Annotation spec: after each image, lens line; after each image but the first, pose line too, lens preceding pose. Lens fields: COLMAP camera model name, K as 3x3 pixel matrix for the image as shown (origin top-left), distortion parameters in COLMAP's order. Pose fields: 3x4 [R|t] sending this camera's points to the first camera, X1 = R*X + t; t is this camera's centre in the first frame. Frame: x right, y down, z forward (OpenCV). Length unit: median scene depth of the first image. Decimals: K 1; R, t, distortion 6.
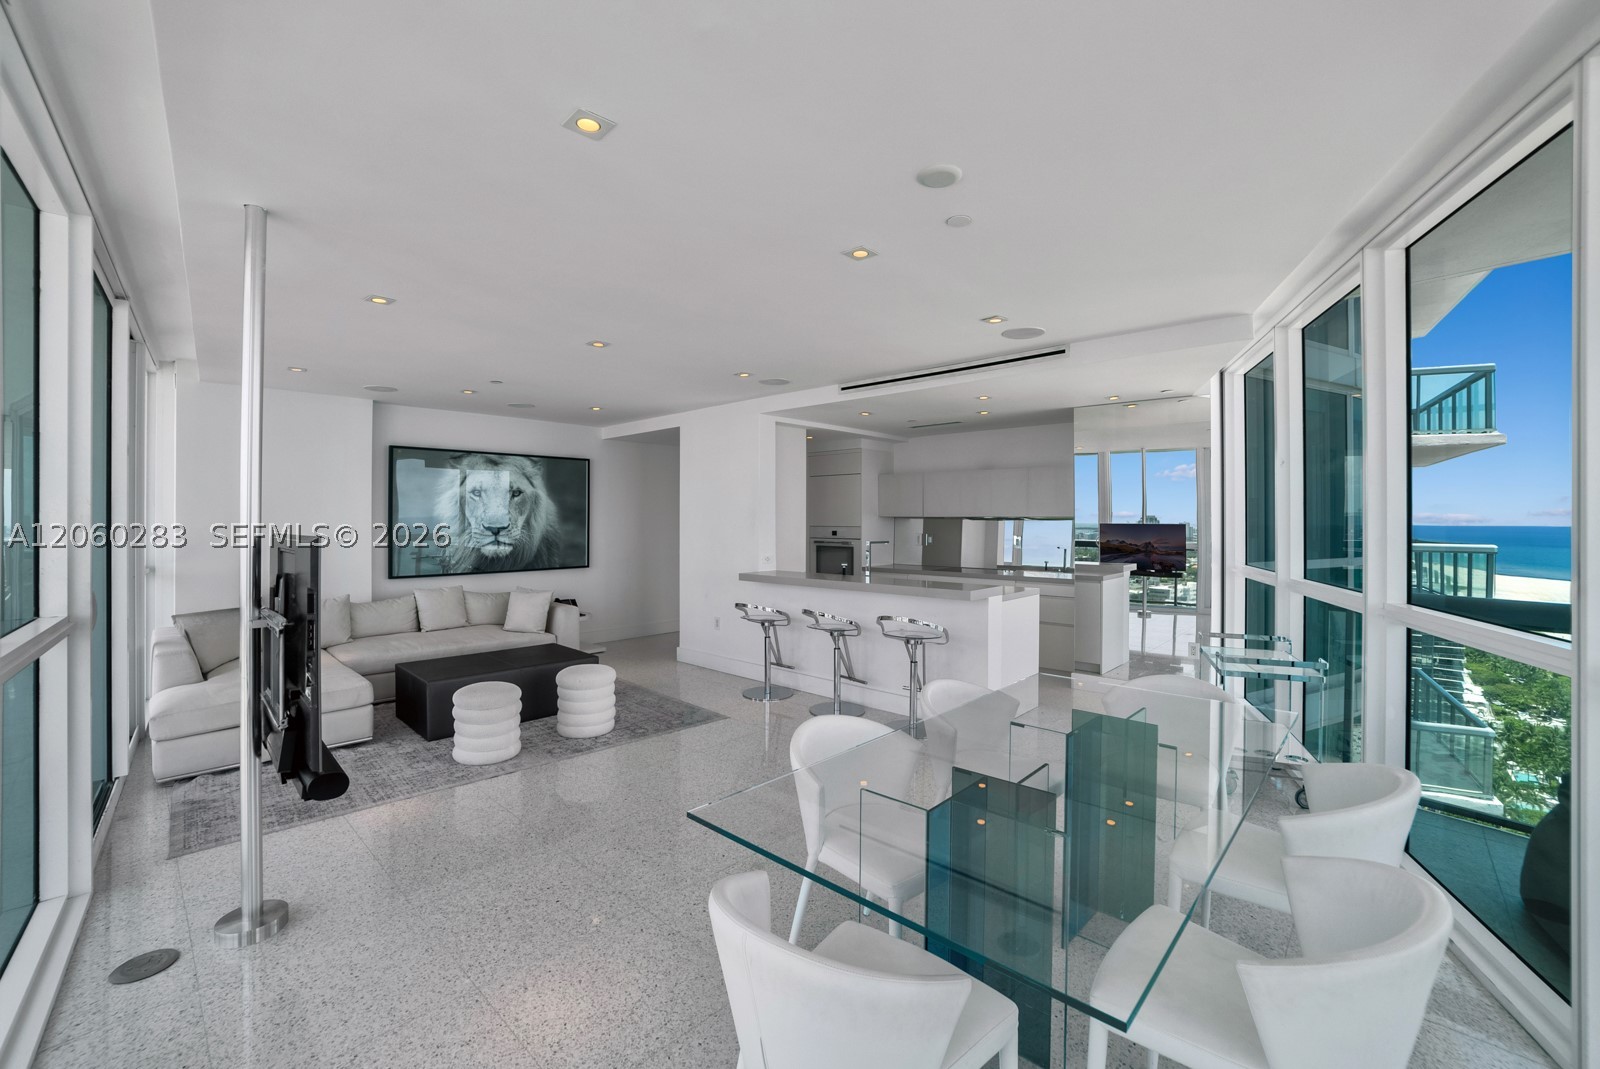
lens RADIAL K [[632.2, 0, 770.5], [0, 632.2, 520.4], [0, 0, 1]] dist [-0.000444, -0.000086]
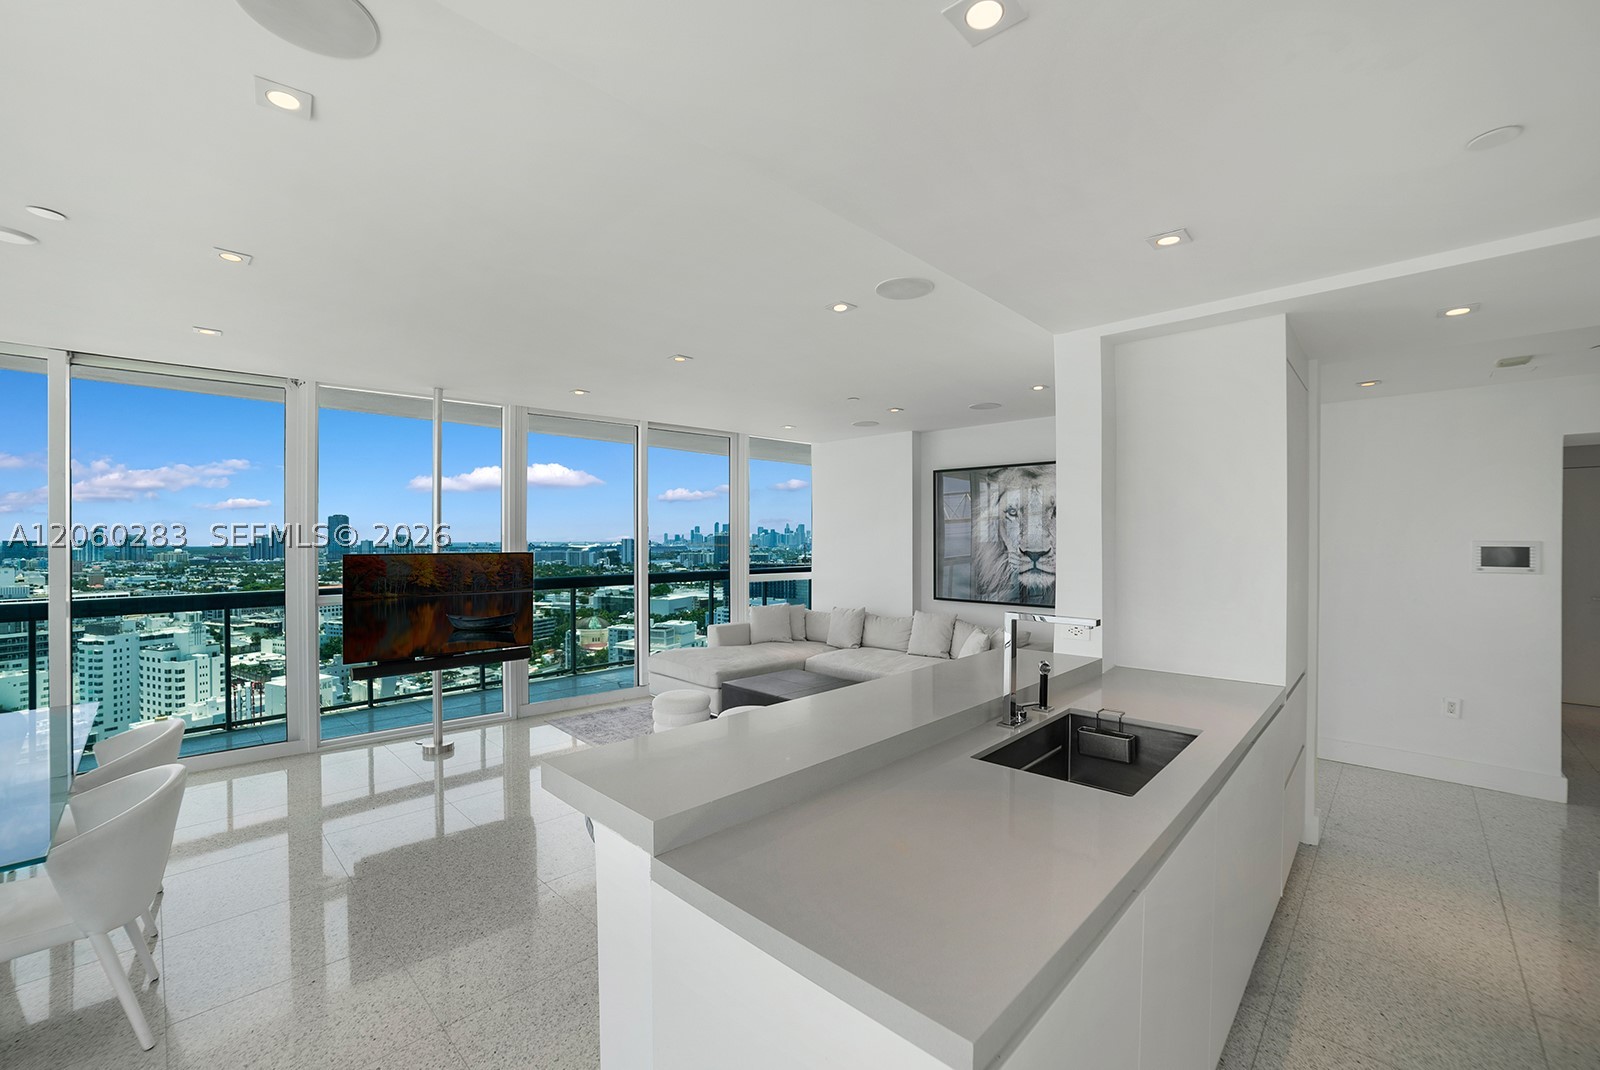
lens RADIAL K [[666.5, 0, 870.3], [0, 666.5, 534.7], [0, 0, 1]] dist [-0.020816, -0.000248]
pose [[0.088886, -0.002345, -0.996039, 0.433352], [-0.002649, 0.999993, -0.002591, -0.009552], [0.996038, 0.002869, 0.088880, 0.721901]]
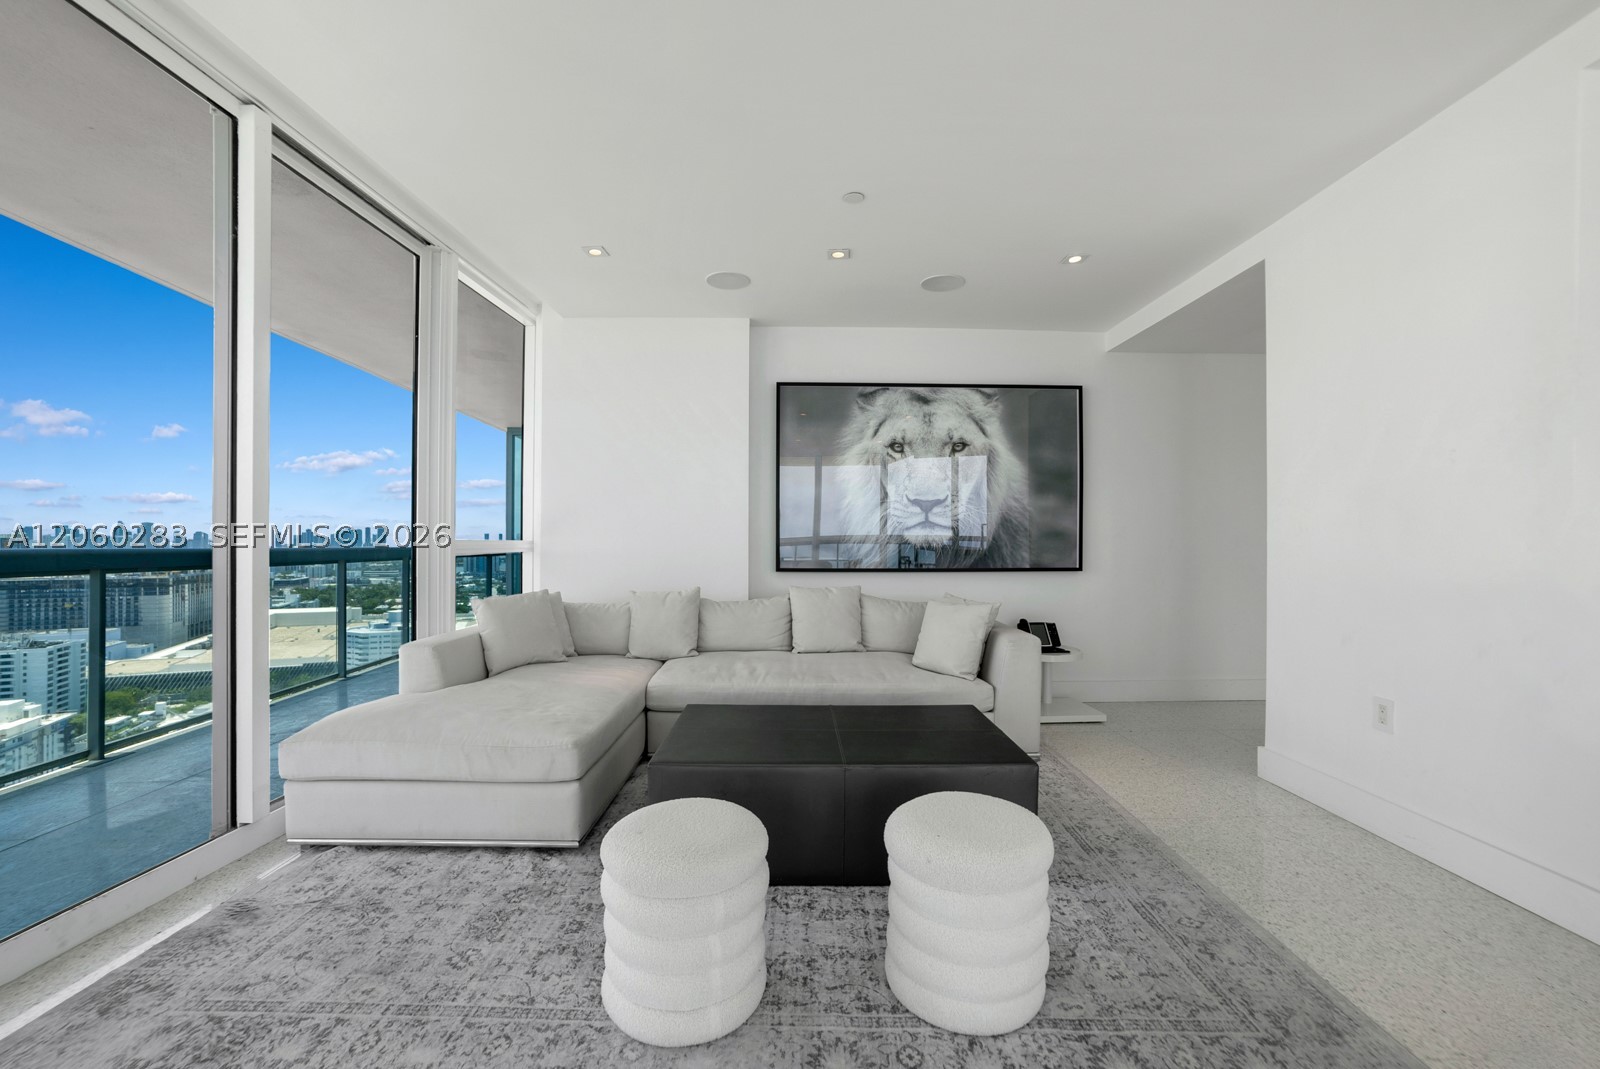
lens RADIAL K [[652.0, 0, 802.4], [0, 652.0, 537.7], [0, 0, 1]] dist [-0.049905, 0.019508]
pose [[0.720149, -0.005055, -0.693801, -0.068992], [0.002310, 0.999985, -0.004888, 0.052802], [0.693816, 0.001918, 0.720150, 0.447671]]
